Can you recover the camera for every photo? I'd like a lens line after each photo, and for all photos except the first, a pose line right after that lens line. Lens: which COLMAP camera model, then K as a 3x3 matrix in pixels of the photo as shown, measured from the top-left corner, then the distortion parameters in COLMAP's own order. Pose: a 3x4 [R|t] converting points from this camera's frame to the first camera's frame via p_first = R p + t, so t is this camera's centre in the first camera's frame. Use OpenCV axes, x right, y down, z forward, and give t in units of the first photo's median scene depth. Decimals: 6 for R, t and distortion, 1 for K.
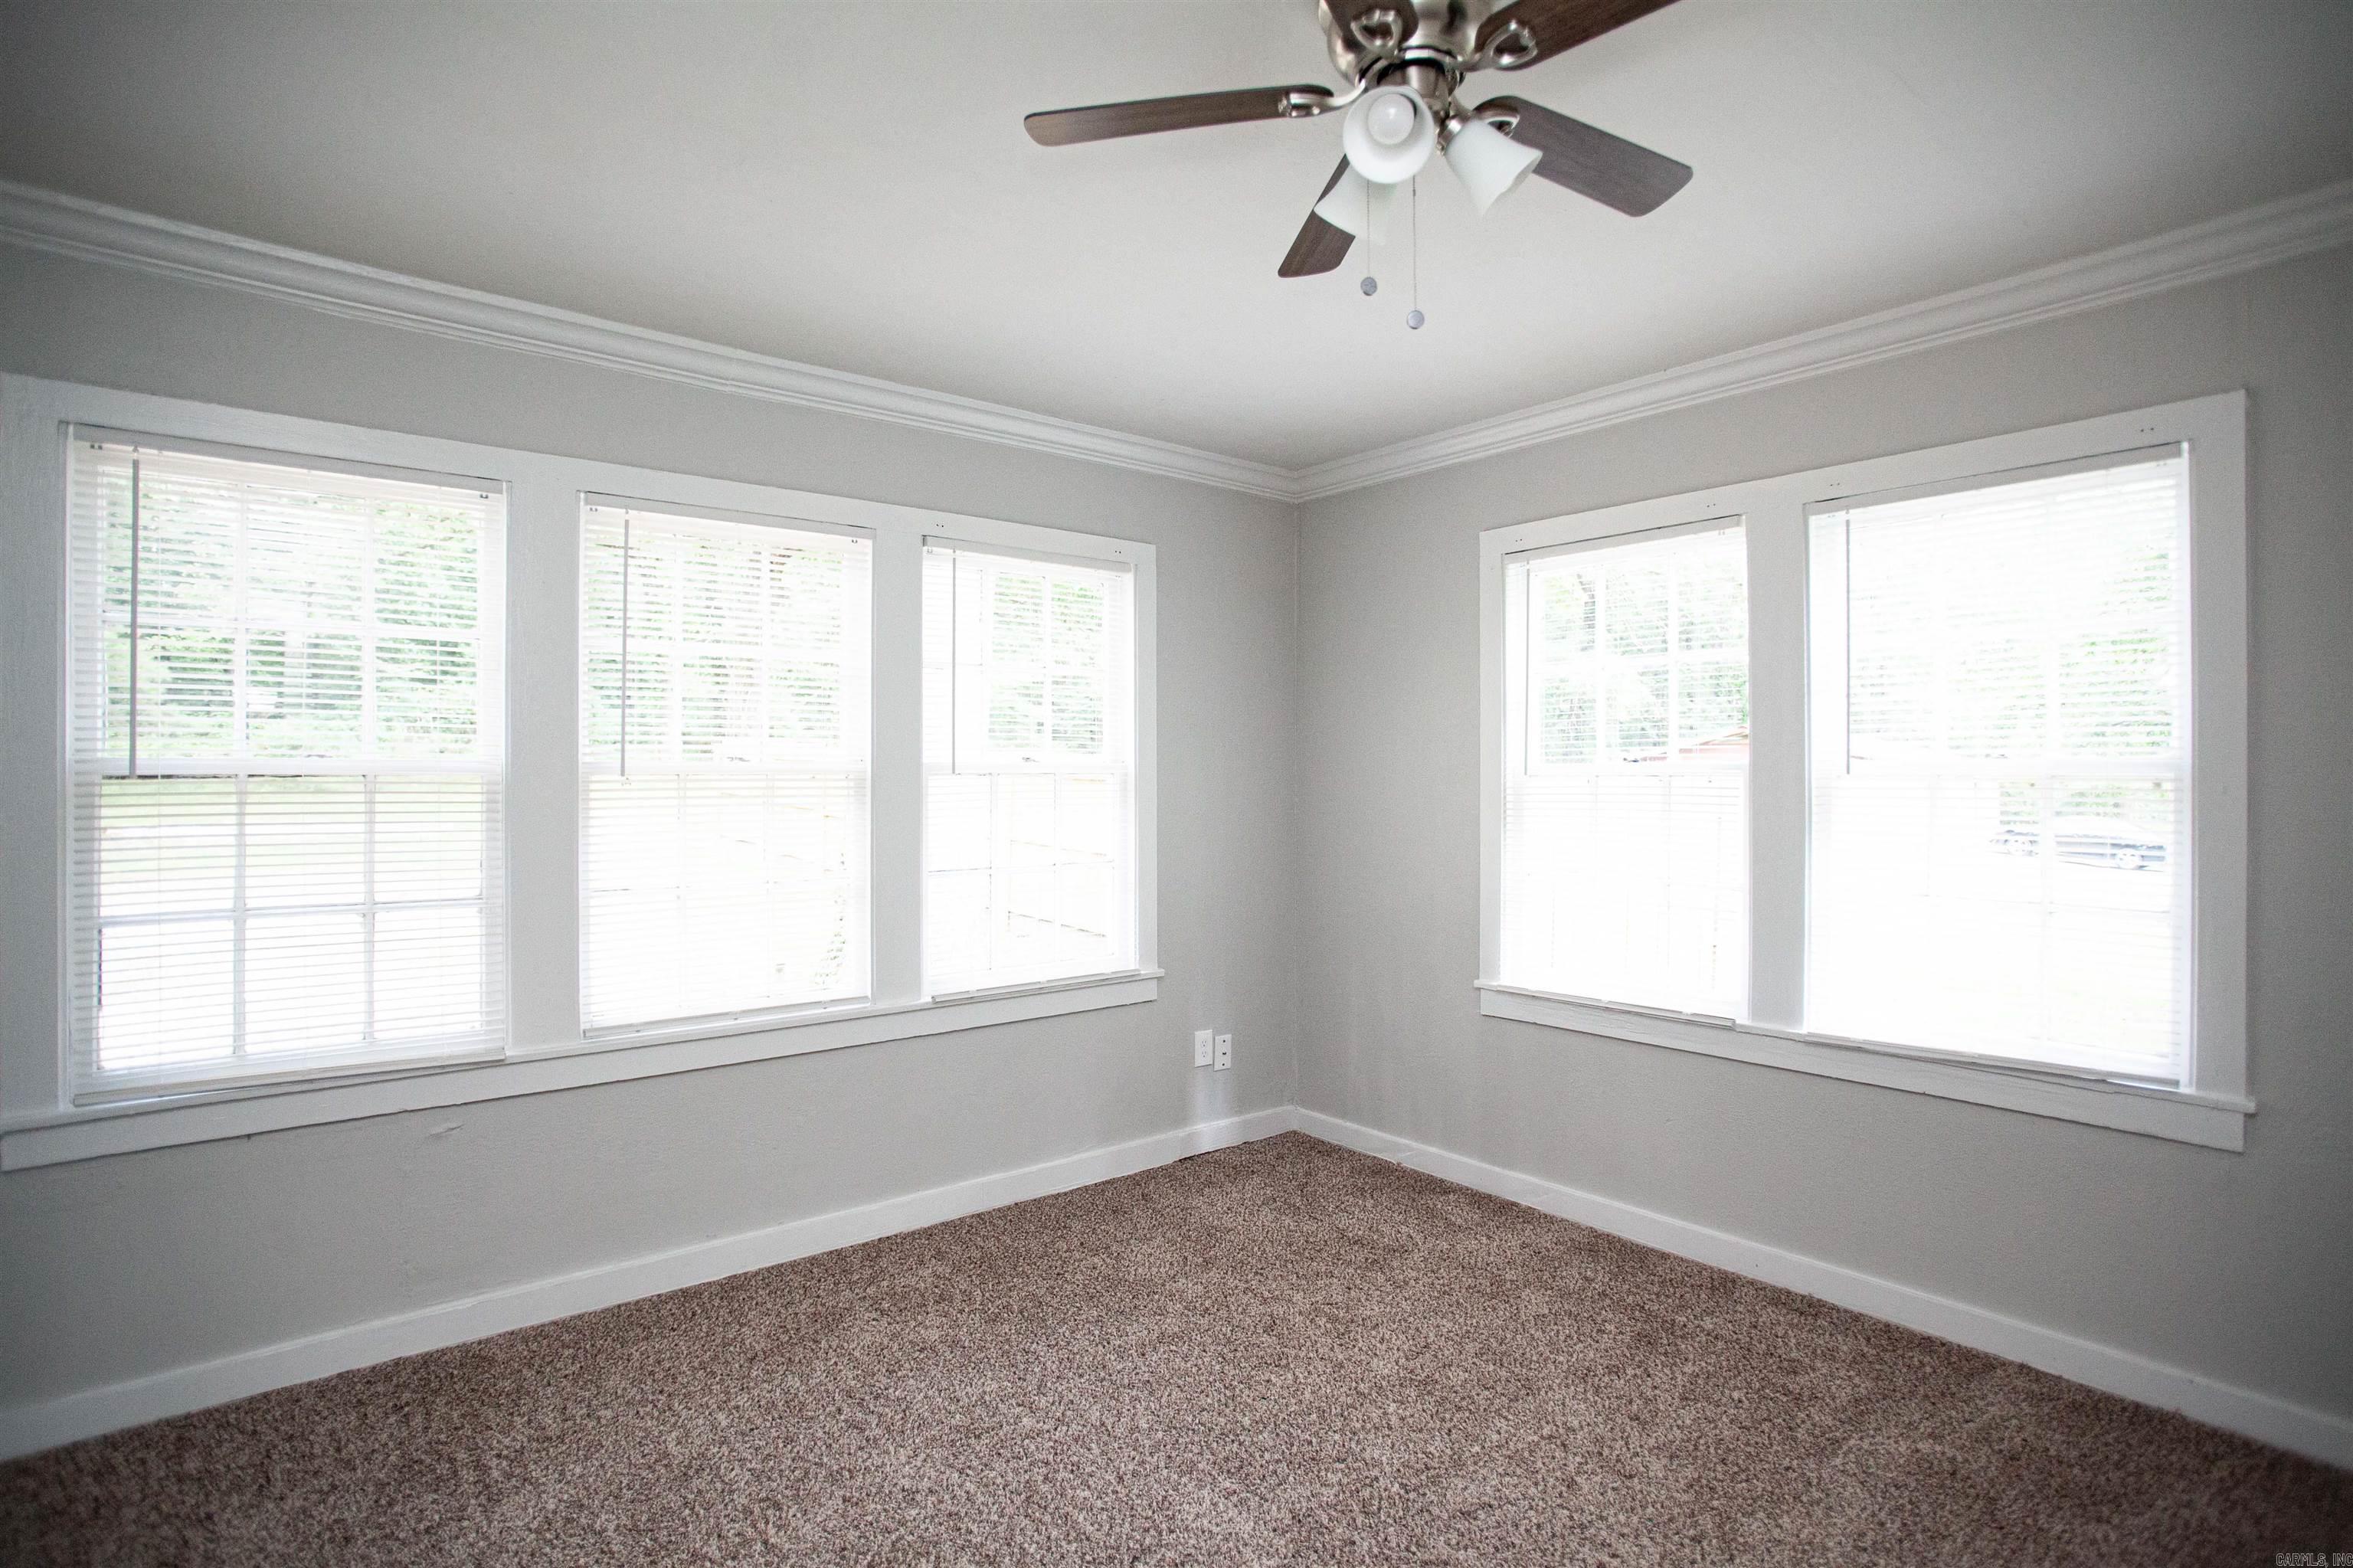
lens RADIAL K [[1216.5, 0, 1176.5], [0, 1216.5, 784.0], [0, 0, 1]] dist [0.001680, 0.000908]
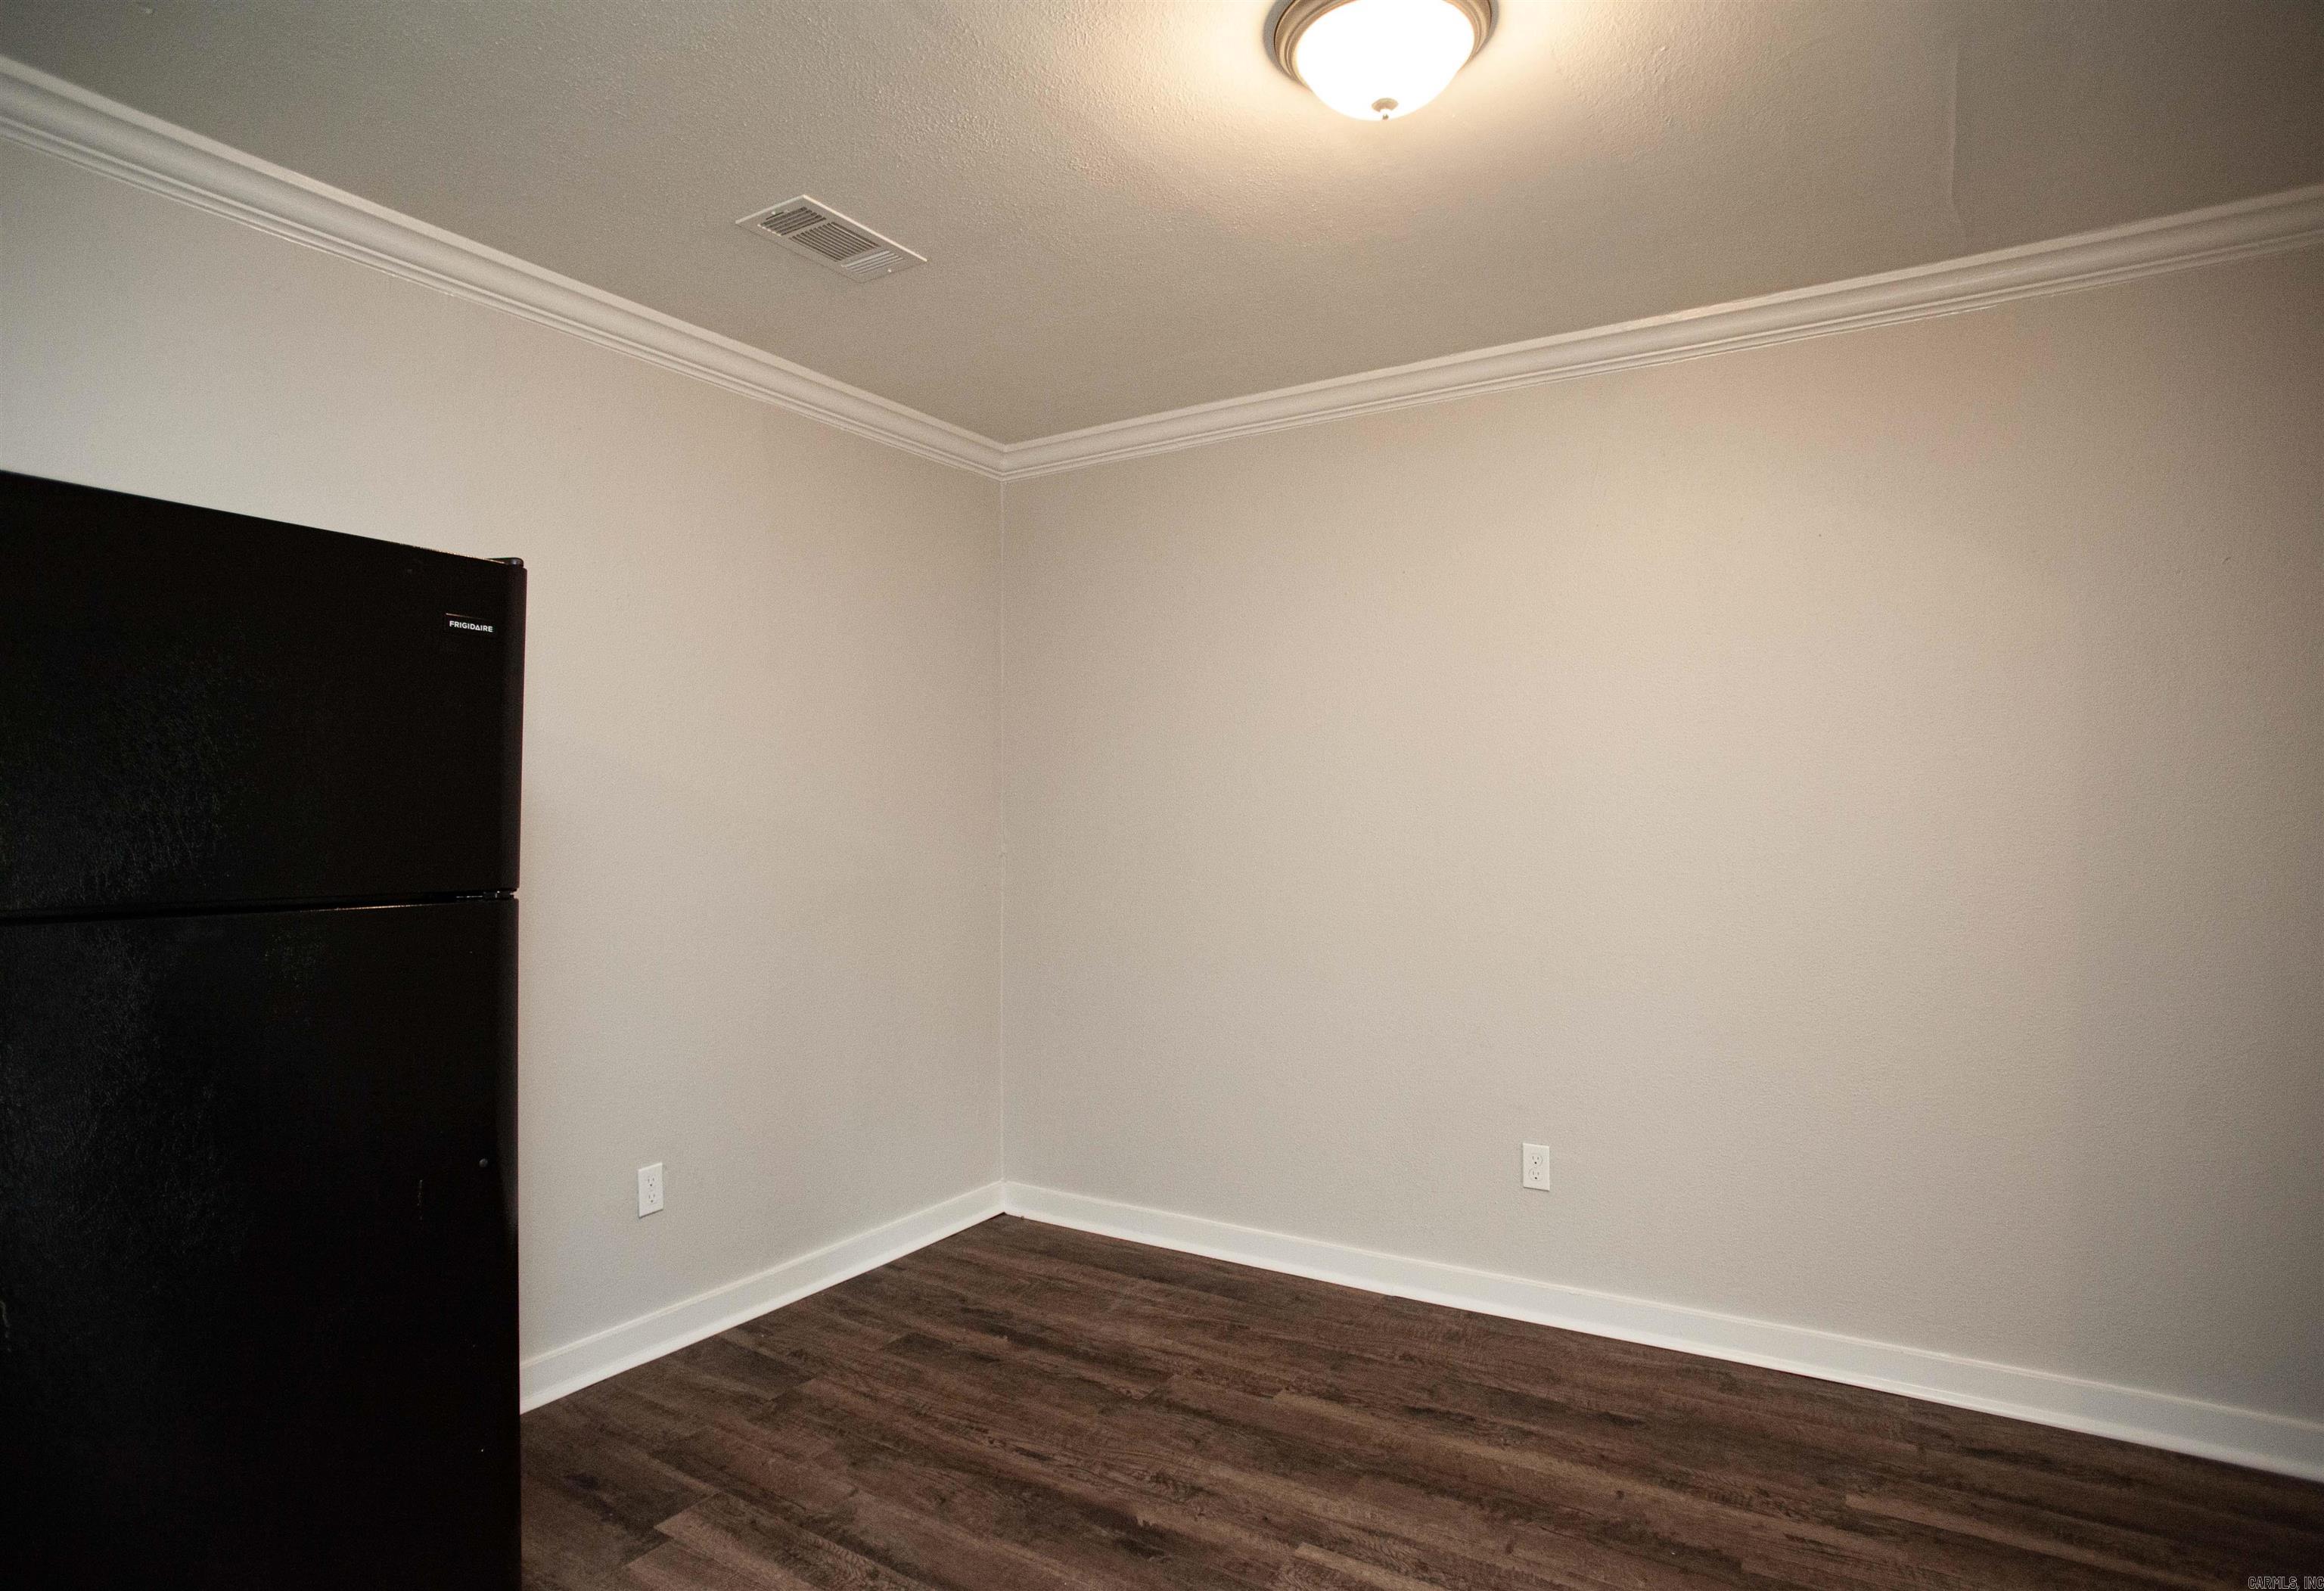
lens RADIAL K [[1260.5, 0, 1162.0], [0, 1260.5, 795.5], [0, 0, 1]] dist [-0.003461, -0.001455]
pose [[0.940546, -0.014215, 0.339369, -0.164940], [0.017196, 0.999835, -0.005780, -0.001947], [-0.339231, 0.011272, 0.940635, 0.208855]]
